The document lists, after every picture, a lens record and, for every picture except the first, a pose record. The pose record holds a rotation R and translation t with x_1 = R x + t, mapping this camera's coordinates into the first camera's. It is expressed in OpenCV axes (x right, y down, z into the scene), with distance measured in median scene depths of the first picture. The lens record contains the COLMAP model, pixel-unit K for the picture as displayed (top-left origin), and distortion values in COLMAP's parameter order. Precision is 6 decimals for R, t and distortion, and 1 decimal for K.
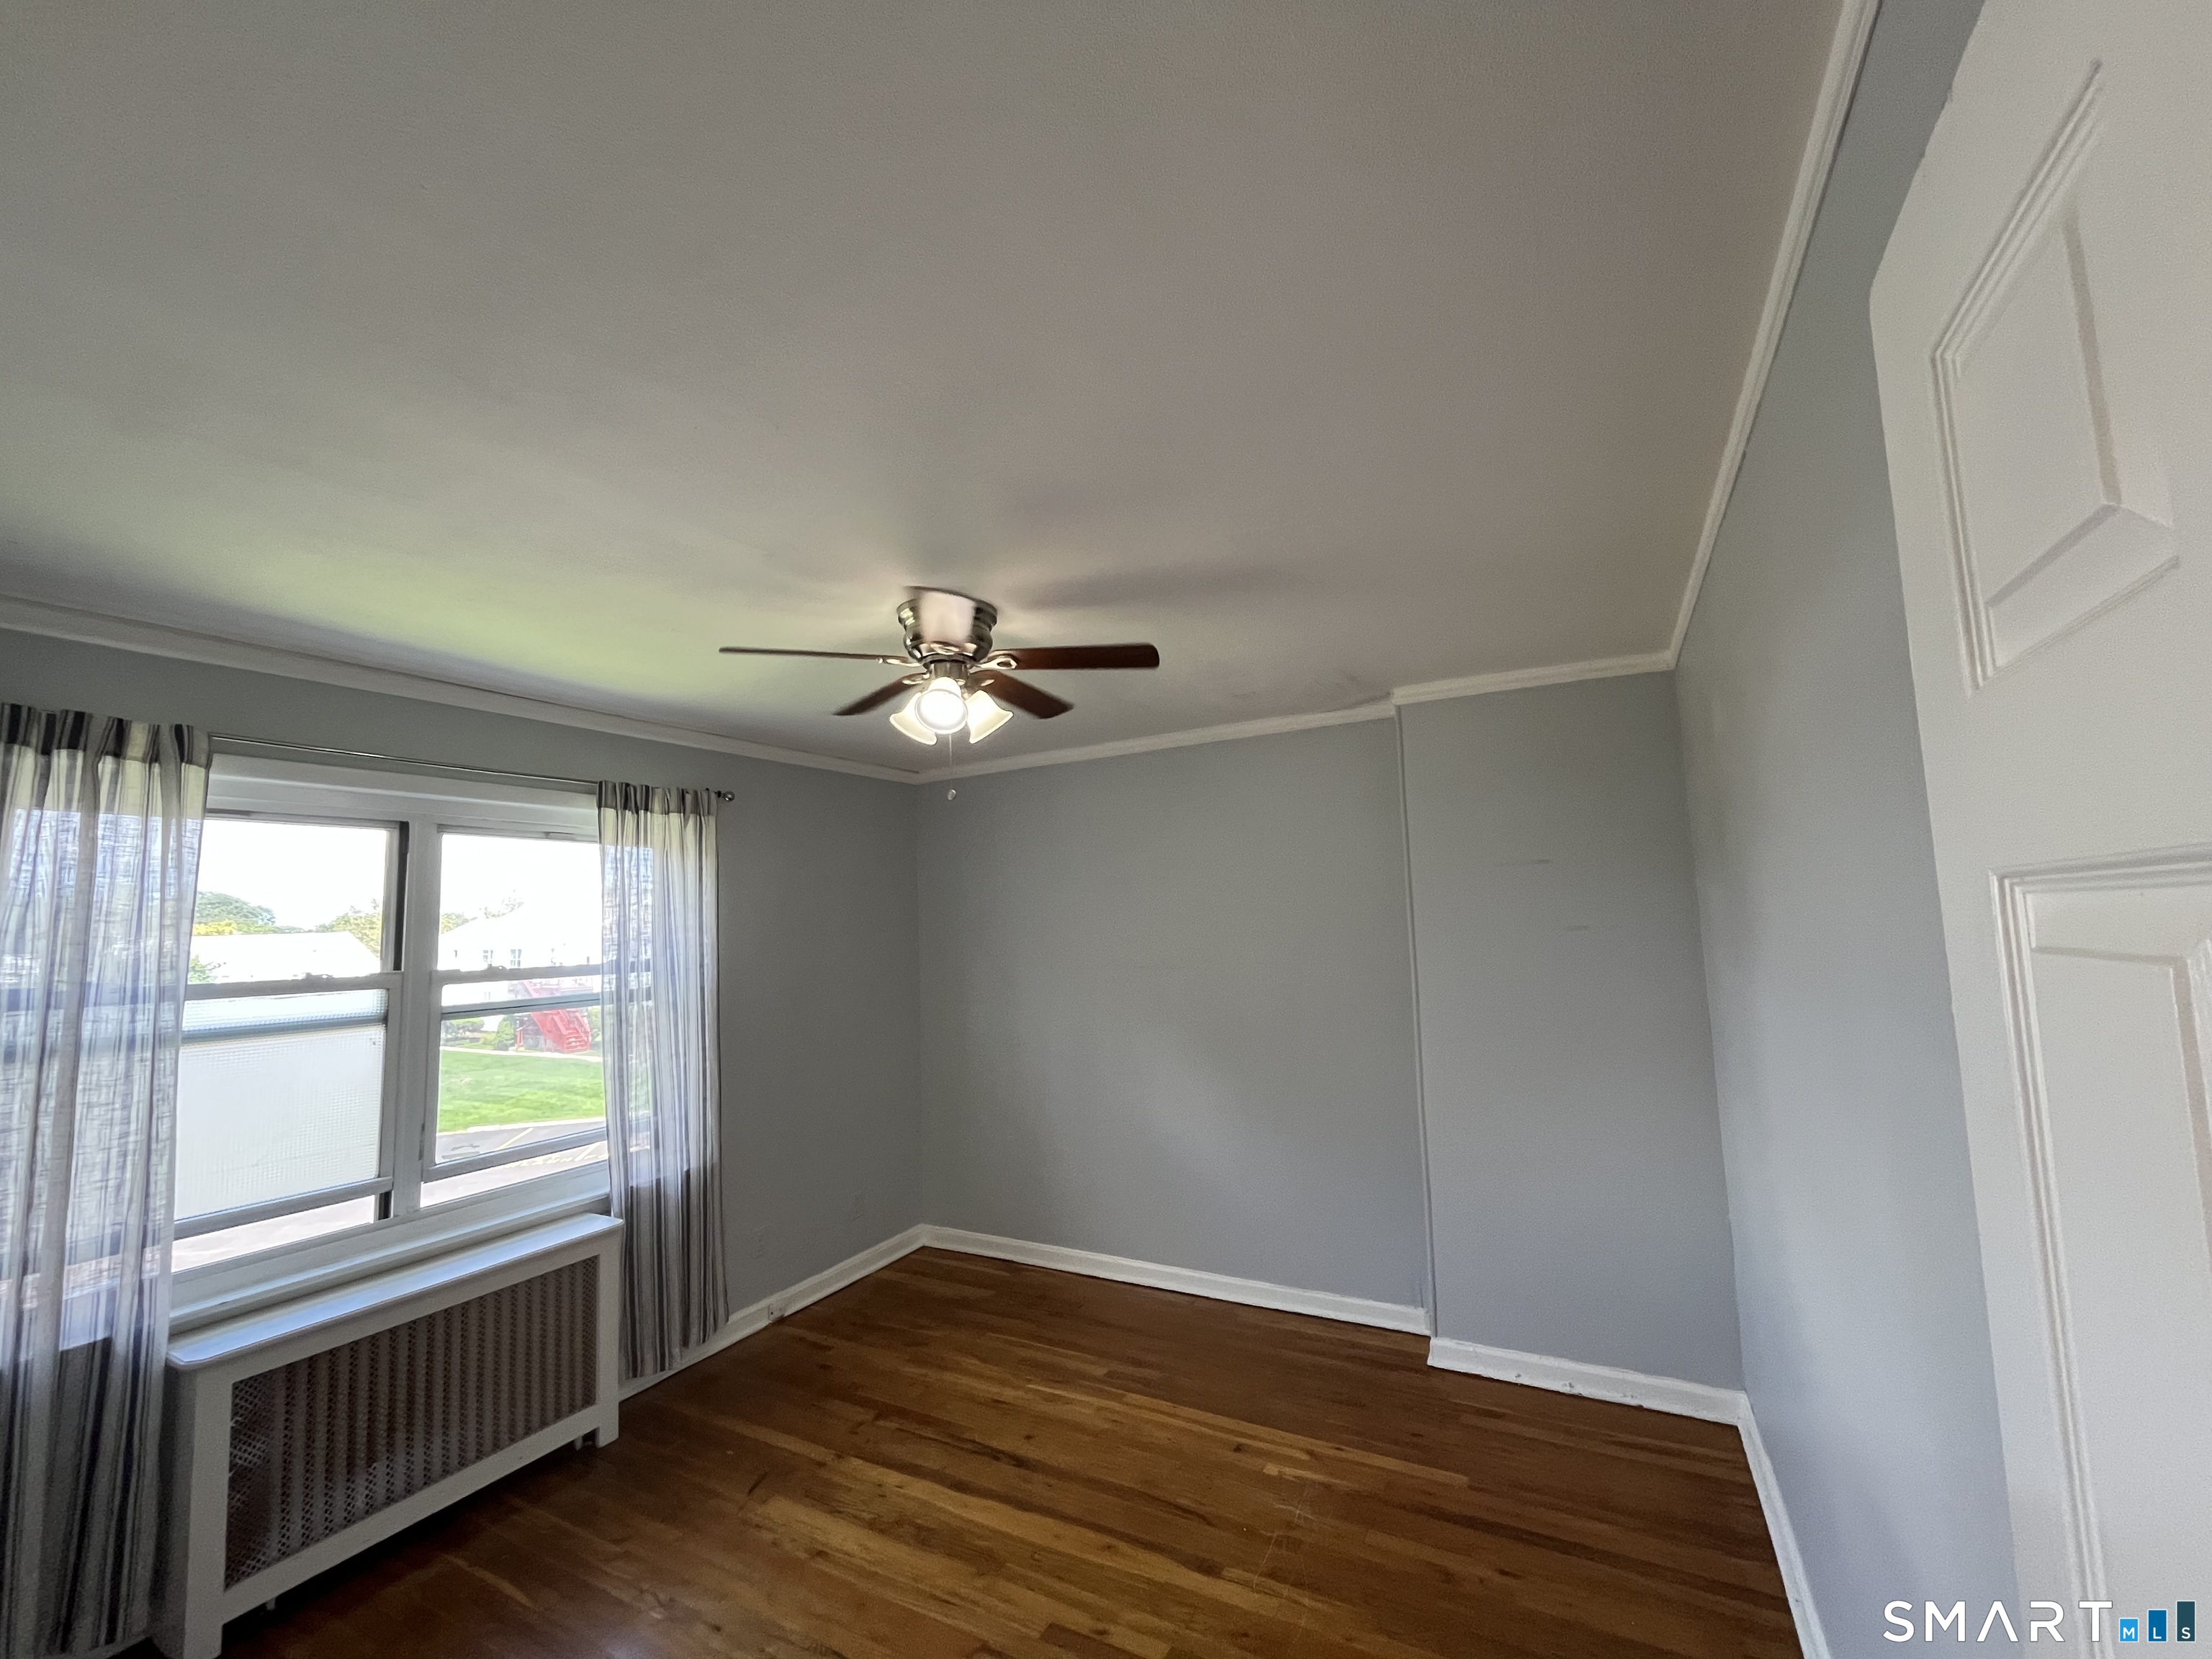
lens RADIAL K [[911.2, 0, 1107.5], [0, 911.2, 837.5], [0, 0, 1]] dist [-0.003040, -0.000358]
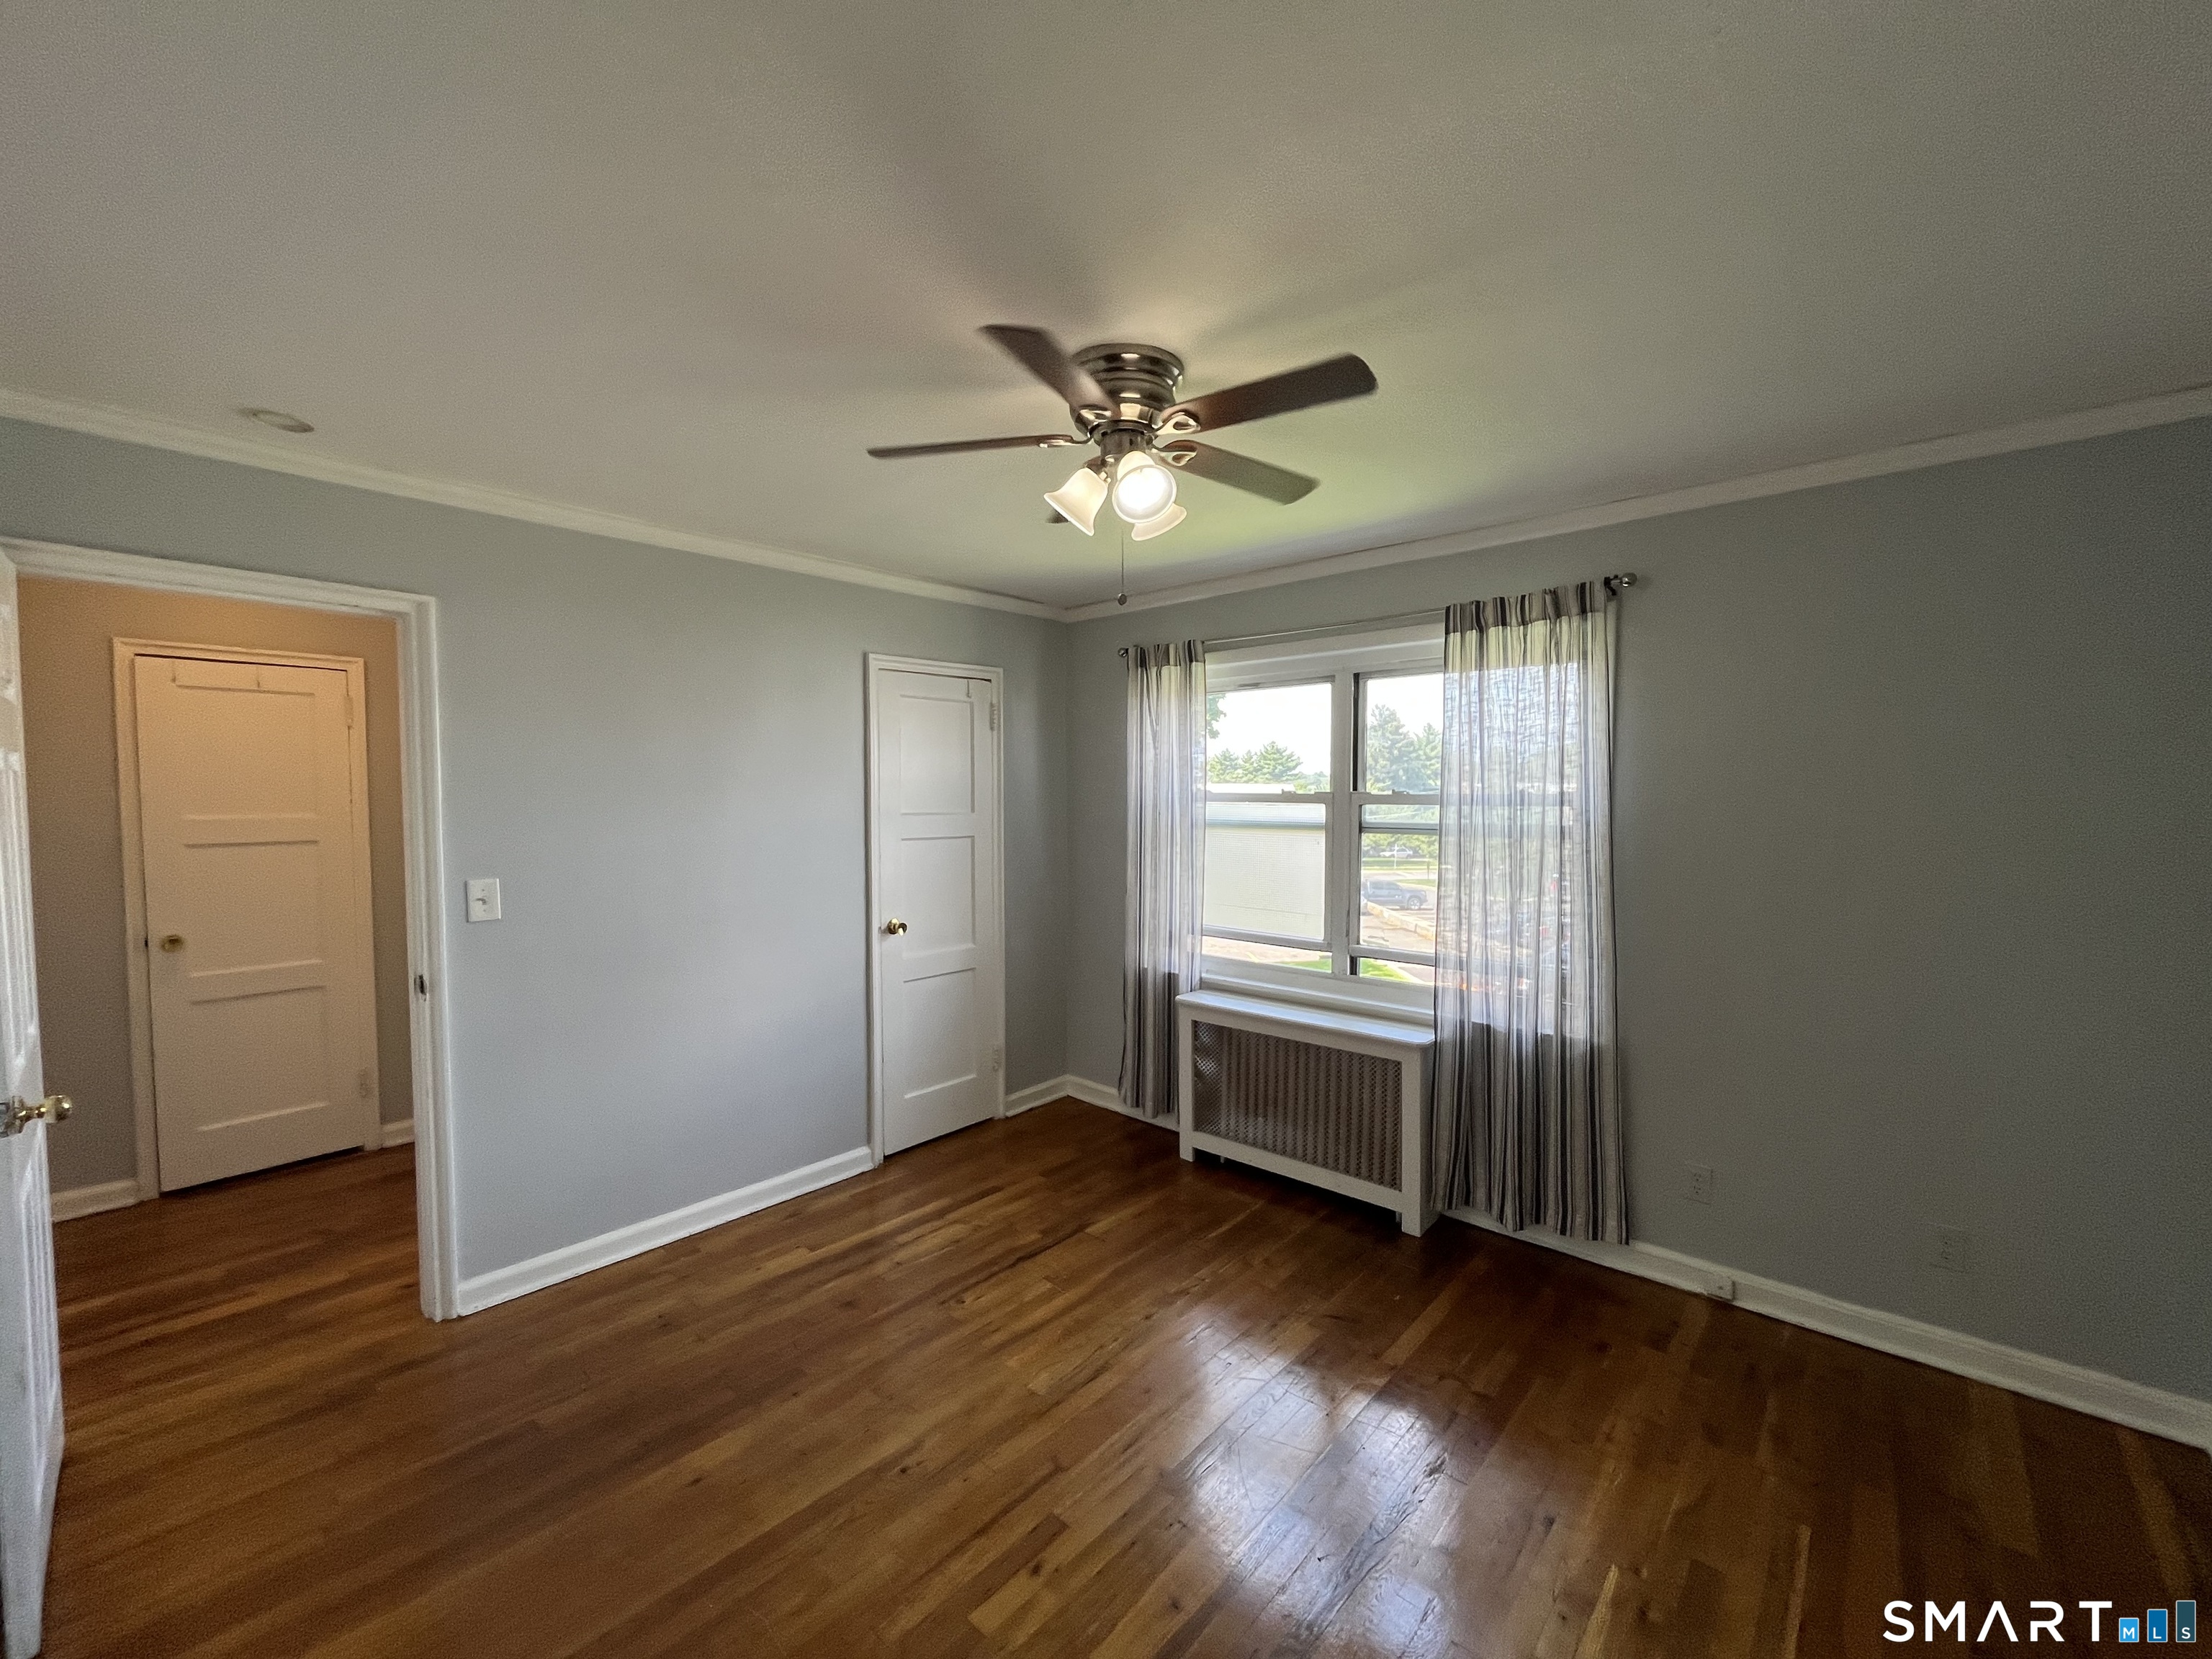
lens RADIAL K [[911.2, 0, 1102.2], [0, 911.2, 839.9], [0, 0, 1]] dist [-0.003040, -0.000358]
pose [[-0.248482, 0.089846, -0.964461, 0.571389], [0.105981, 0.992233, 0.065129, 0.095928], [0.962821, -0.086031, -0.256074, 1.014163]]
